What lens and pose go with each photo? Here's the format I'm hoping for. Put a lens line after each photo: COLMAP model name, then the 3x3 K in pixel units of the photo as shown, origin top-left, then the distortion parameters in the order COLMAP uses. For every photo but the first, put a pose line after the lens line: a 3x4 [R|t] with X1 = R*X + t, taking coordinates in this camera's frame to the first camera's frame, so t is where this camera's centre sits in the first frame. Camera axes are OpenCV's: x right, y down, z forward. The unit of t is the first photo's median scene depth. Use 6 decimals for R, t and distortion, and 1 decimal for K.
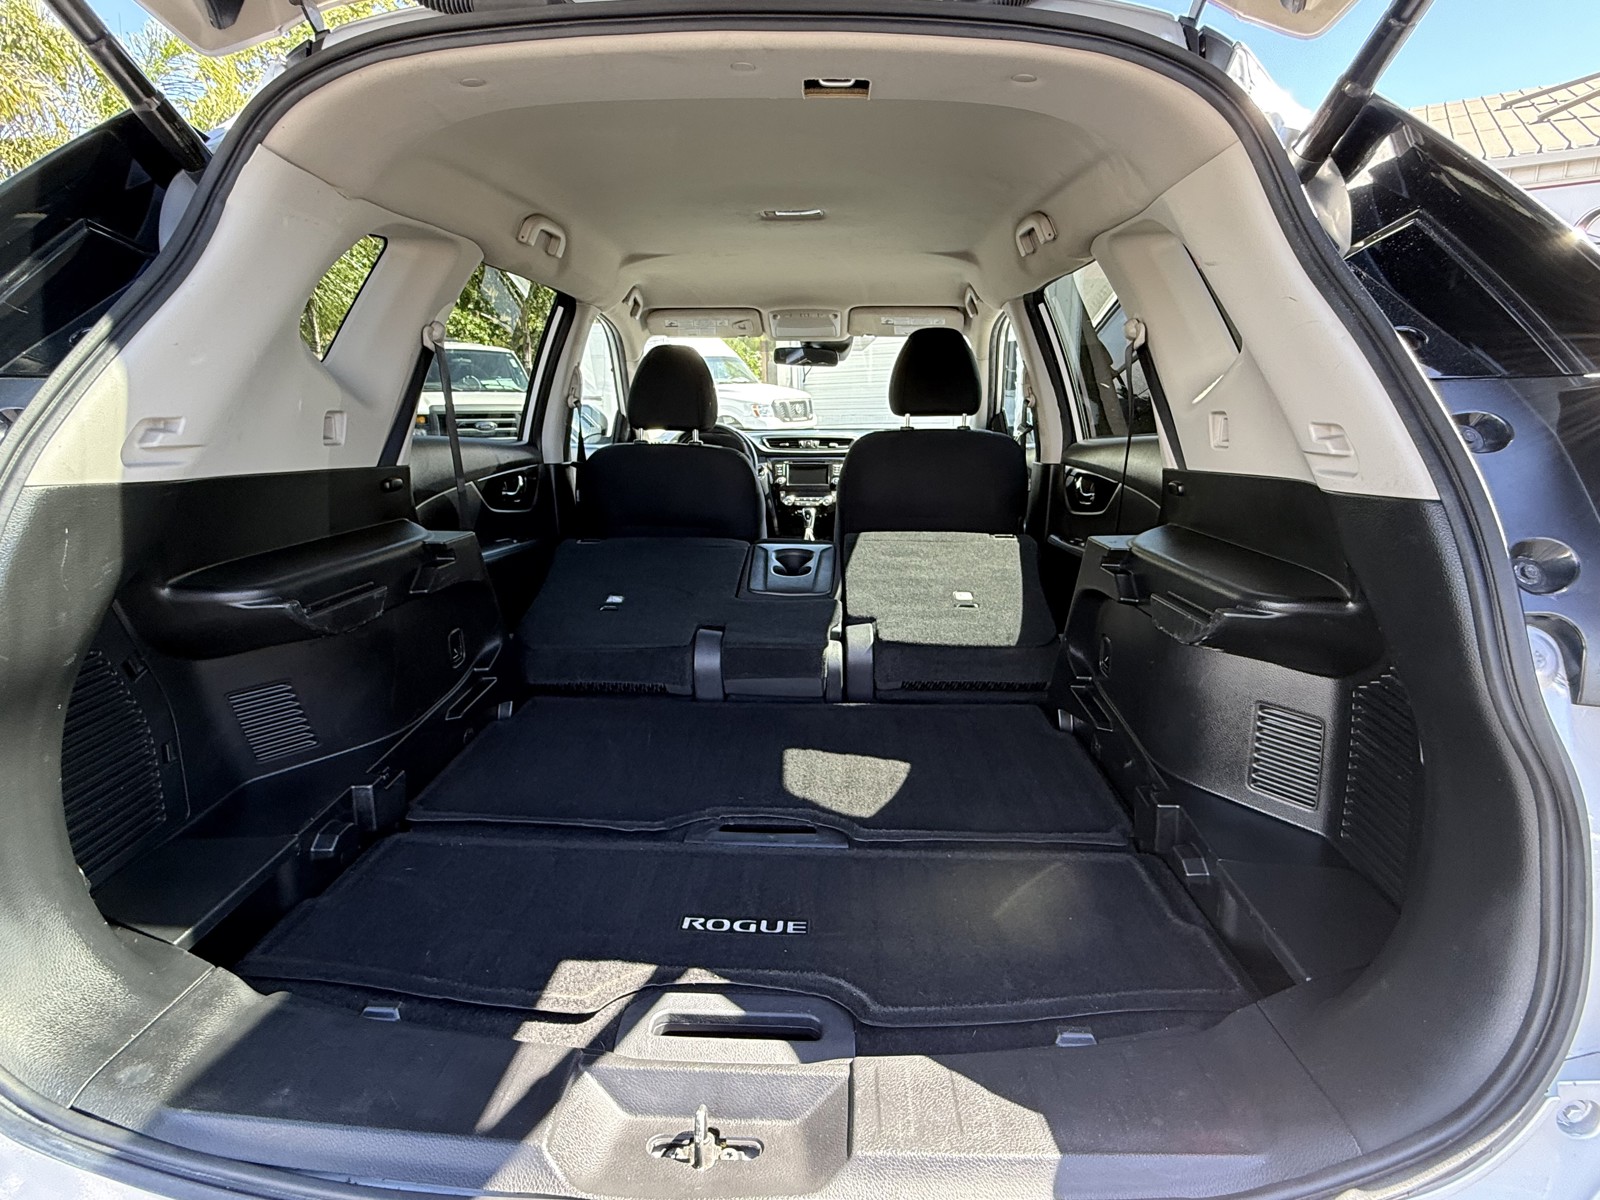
lens RADIAL K [[827.6, 0, 802.3], [0, 827.6, 599.4], [0, 0, 1]] dist [-0.002454, 0.000699]
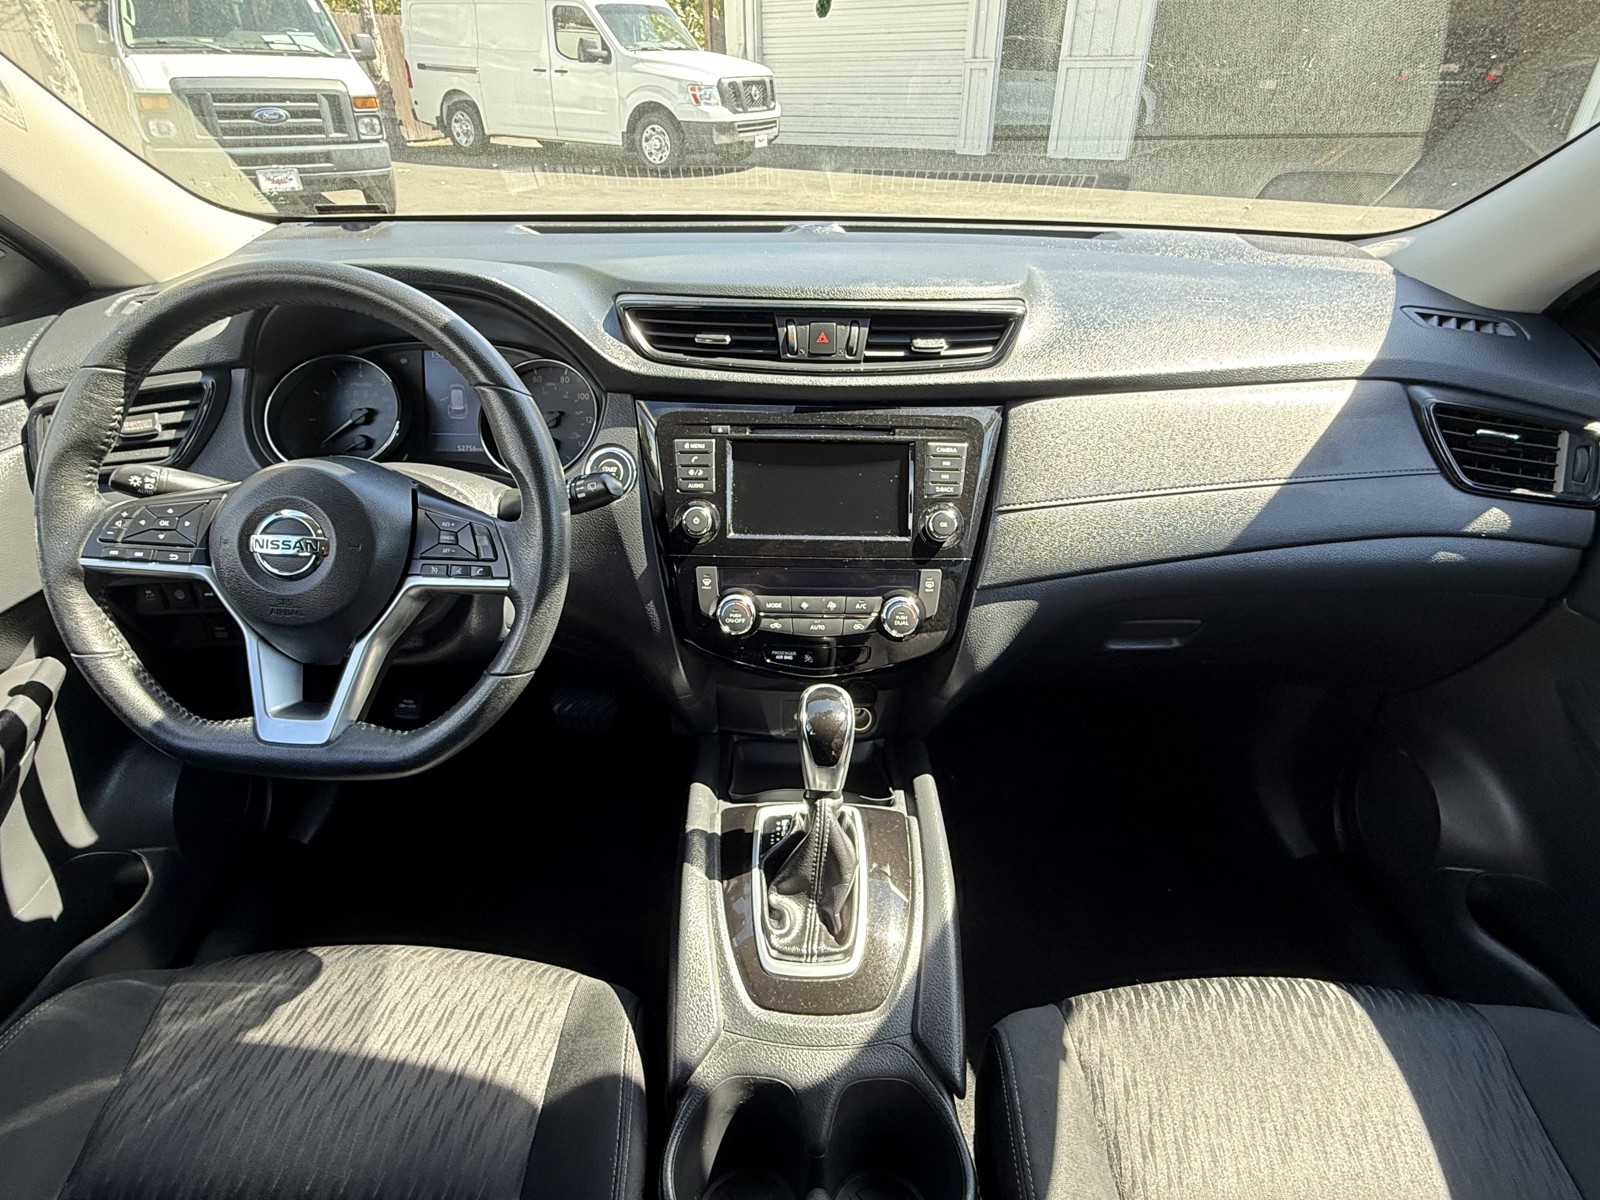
lens RADIAL K [[879.7, 0, 797.2], [0, 879.7, 592.8], [0, 0, 1]] dist [0.005017, -0.005550]
pose [[0.999108, -0.003540, 0.042068, -0.004480], [-0.008796, 0.957154, 0.289444, -0.098845], [-0.041290, -0.289556, 0.956270, 0.389587]]
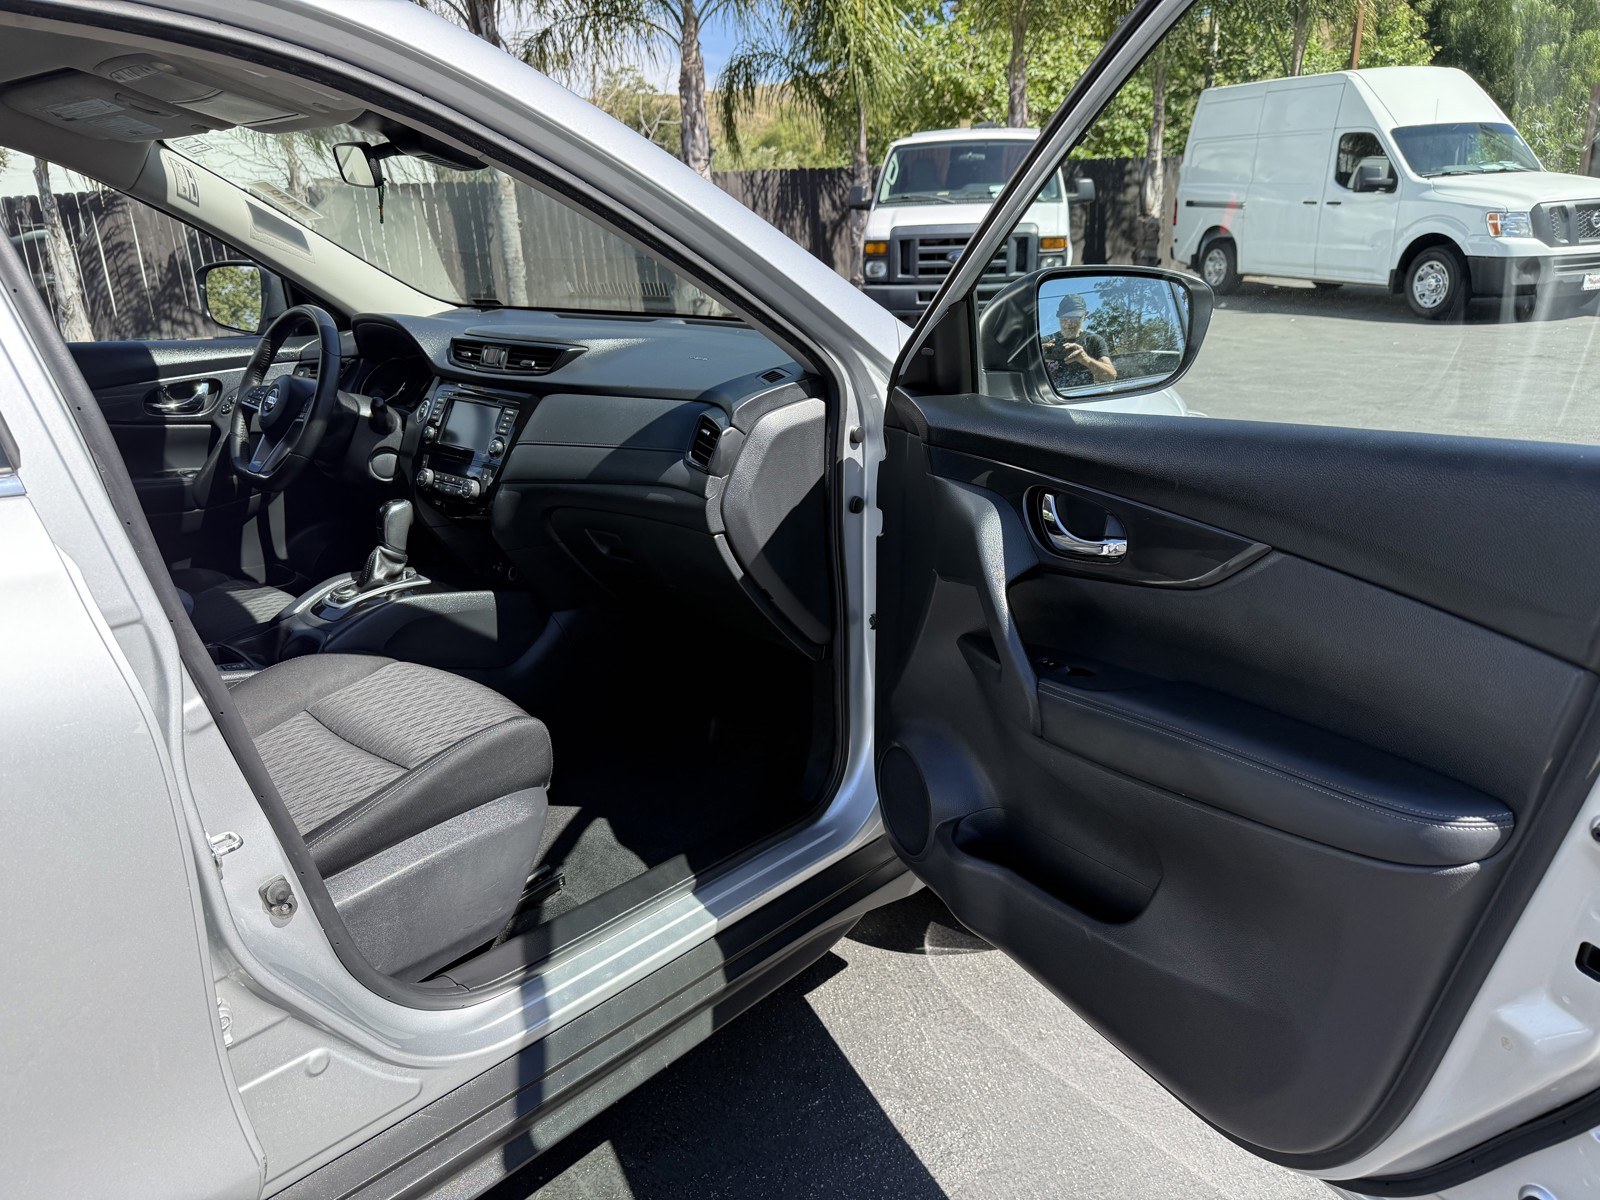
lens RADIAL K [[1133.4, 0, 799.8], [0, 1133.4, 602.6], [0, 0, 1]] dist [0.013919, -0.026173]
pose [[0.757327, 0.195080, -0.623217, 0.280419], [-0.130811, 0.980313, 0.147899, -0.087916], [0.639801, -0.030484, 0.767936, 0.323804]]
